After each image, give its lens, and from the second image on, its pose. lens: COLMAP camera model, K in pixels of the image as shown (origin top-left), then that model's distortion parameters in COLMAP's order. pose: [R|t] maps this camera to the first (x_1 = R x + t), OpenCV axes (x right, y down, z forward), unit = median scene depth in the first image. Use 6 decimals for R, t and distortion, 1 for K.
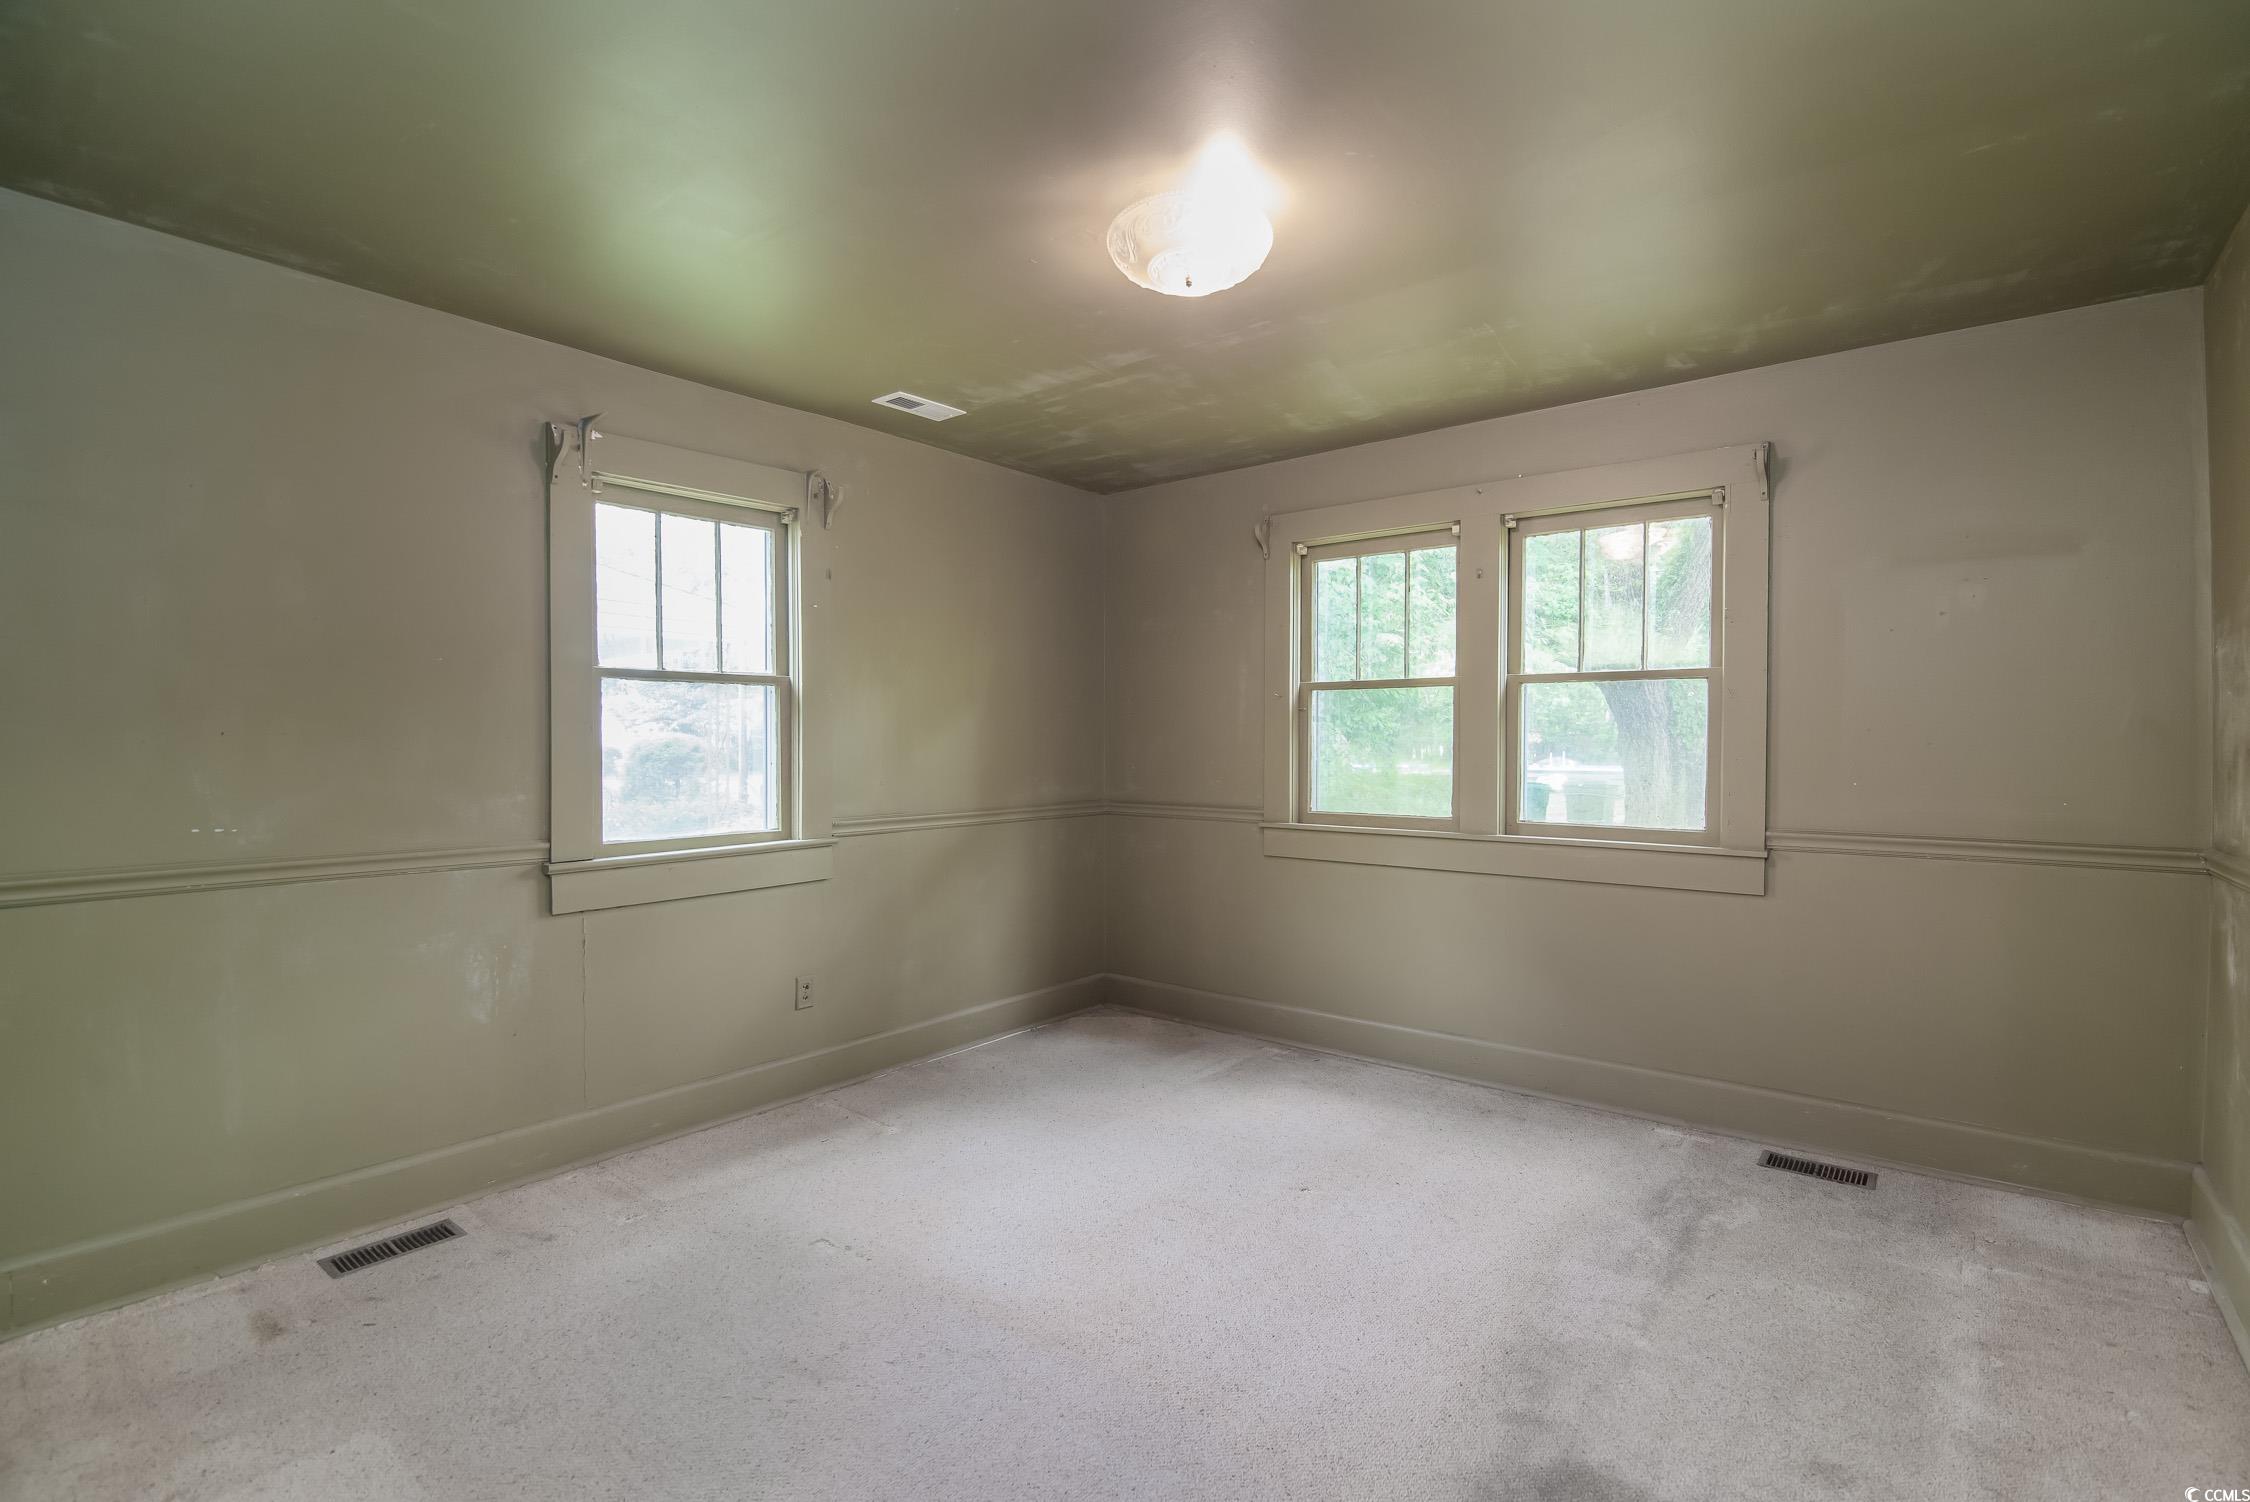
lens RADIAL K [[1064.9, 0, 1121.2], [0, 1064.9, 760.0], [0, 0, 1]] dist [-0.016531, 0.000110]
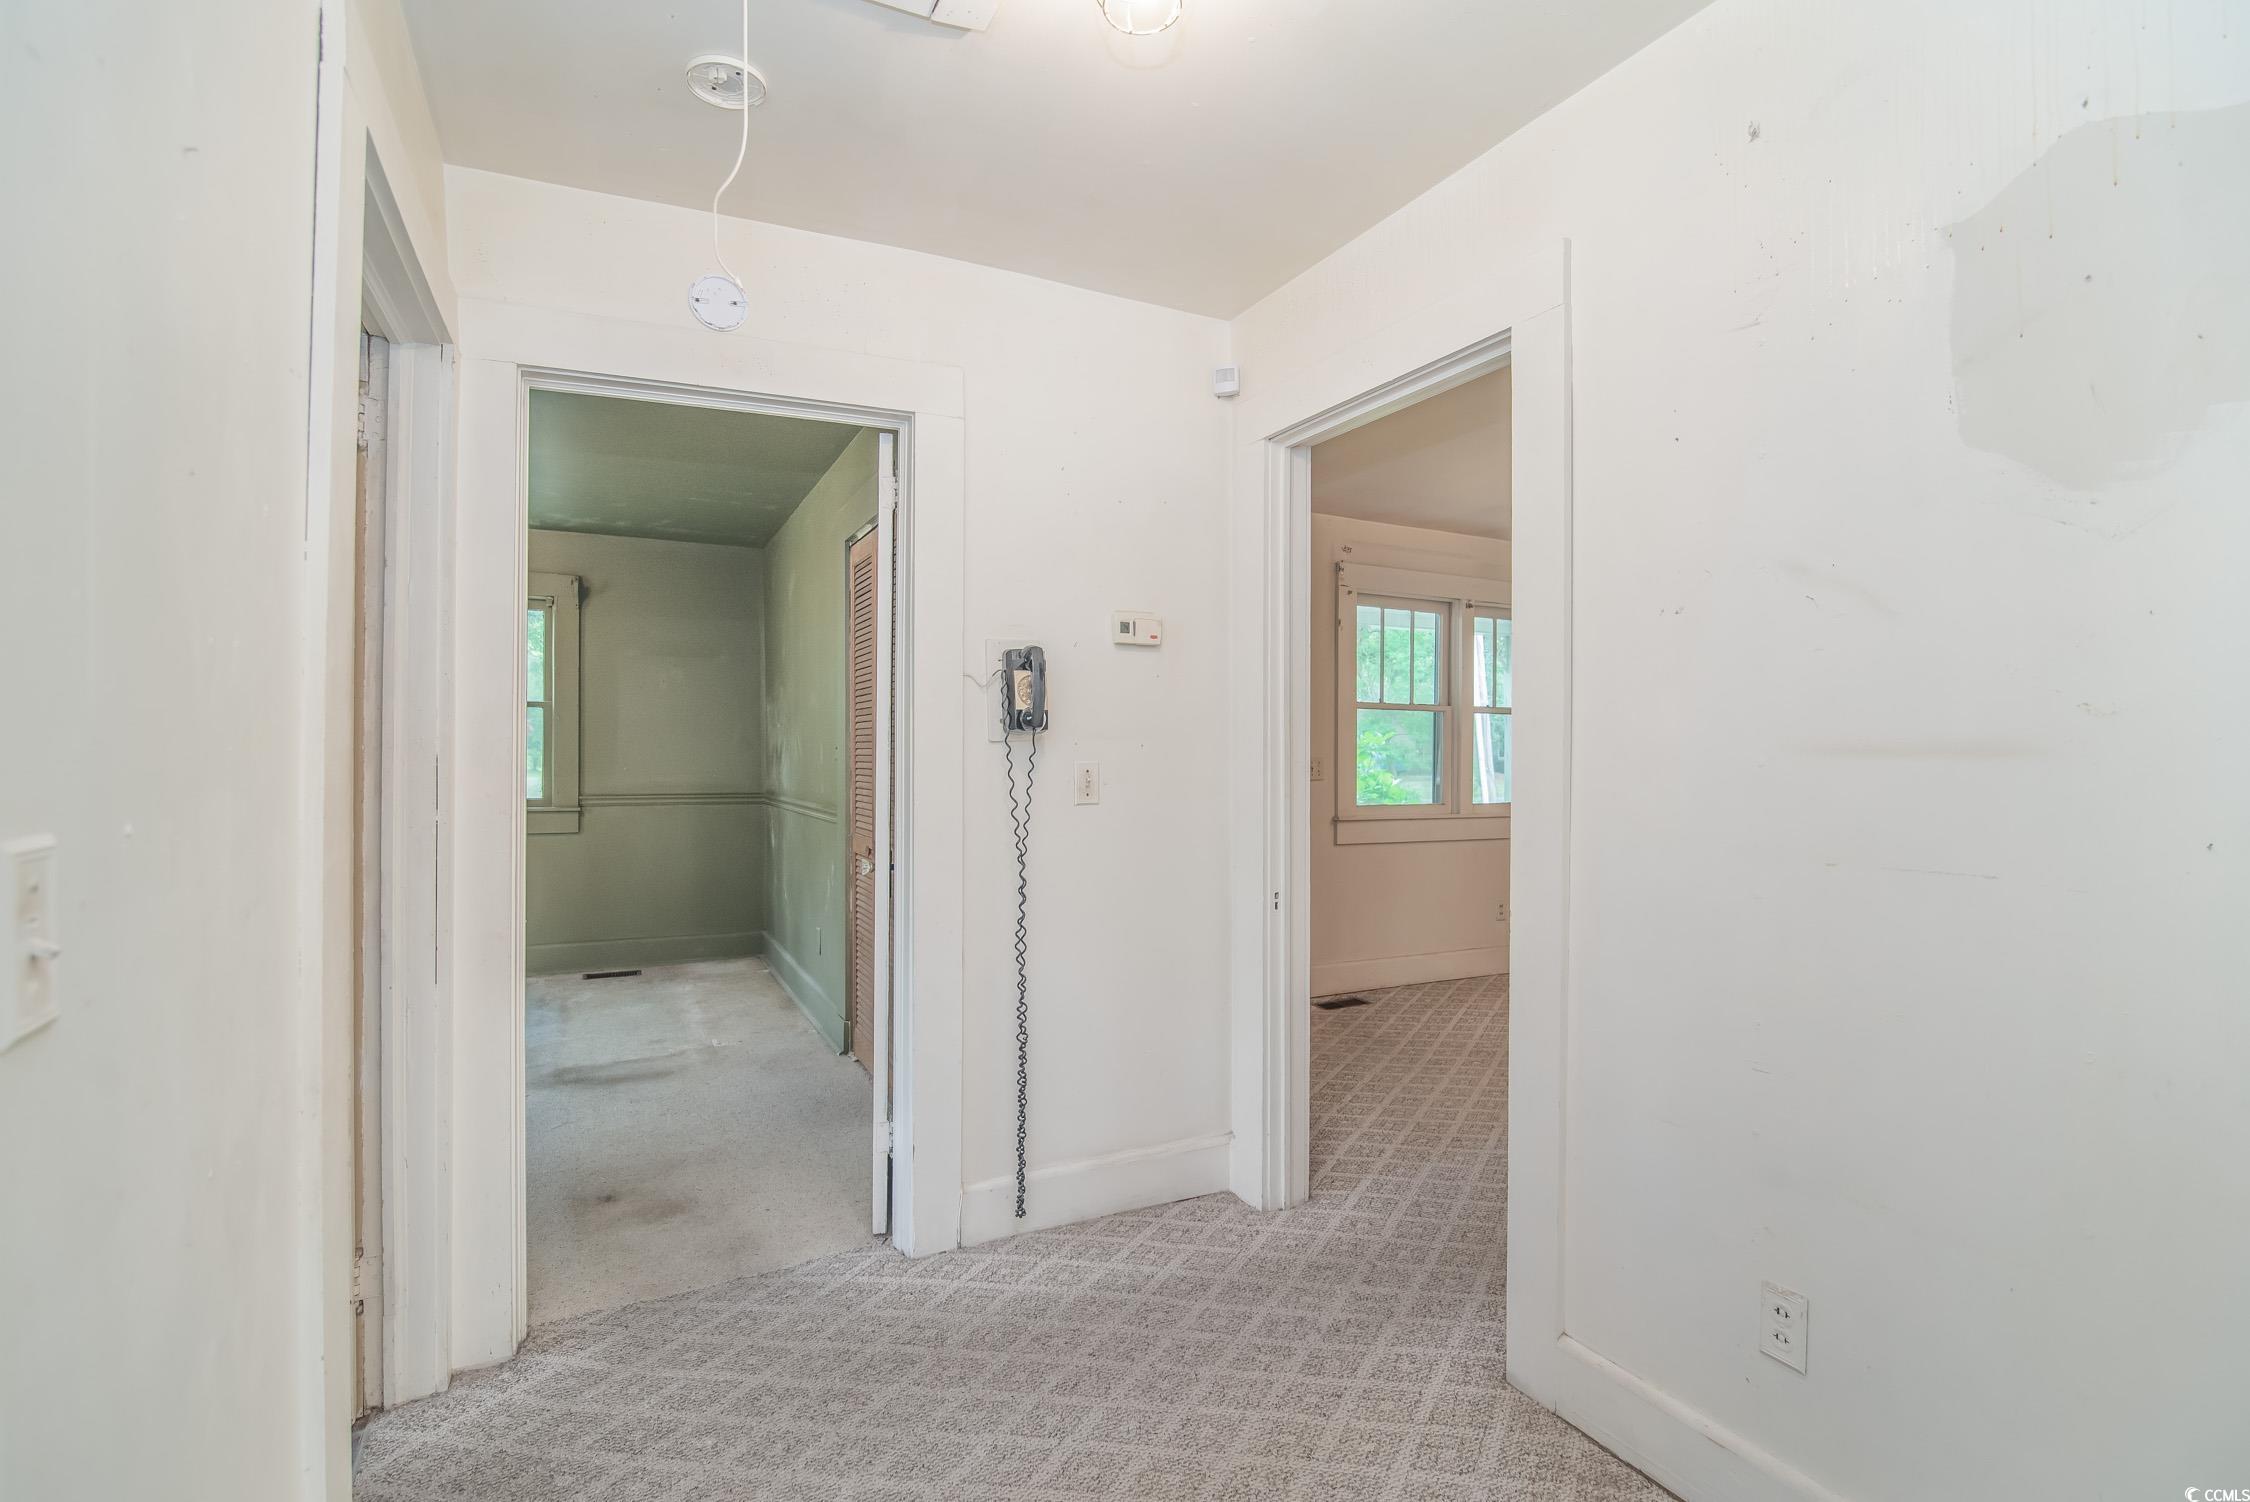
lens RADIAL K [[1064.9, 0, 1121.2], [0, 1064.9, 760.0], [0, 0, 1]] dist [-0.016531, 0.000110]
pose [[0.430655, -0.009823, 0.902463, -0.729444], [0.003396, 0.999951, 0.009263, -0.008228], [-0.902510, -0.000924, 0.430668, -0.706624]]
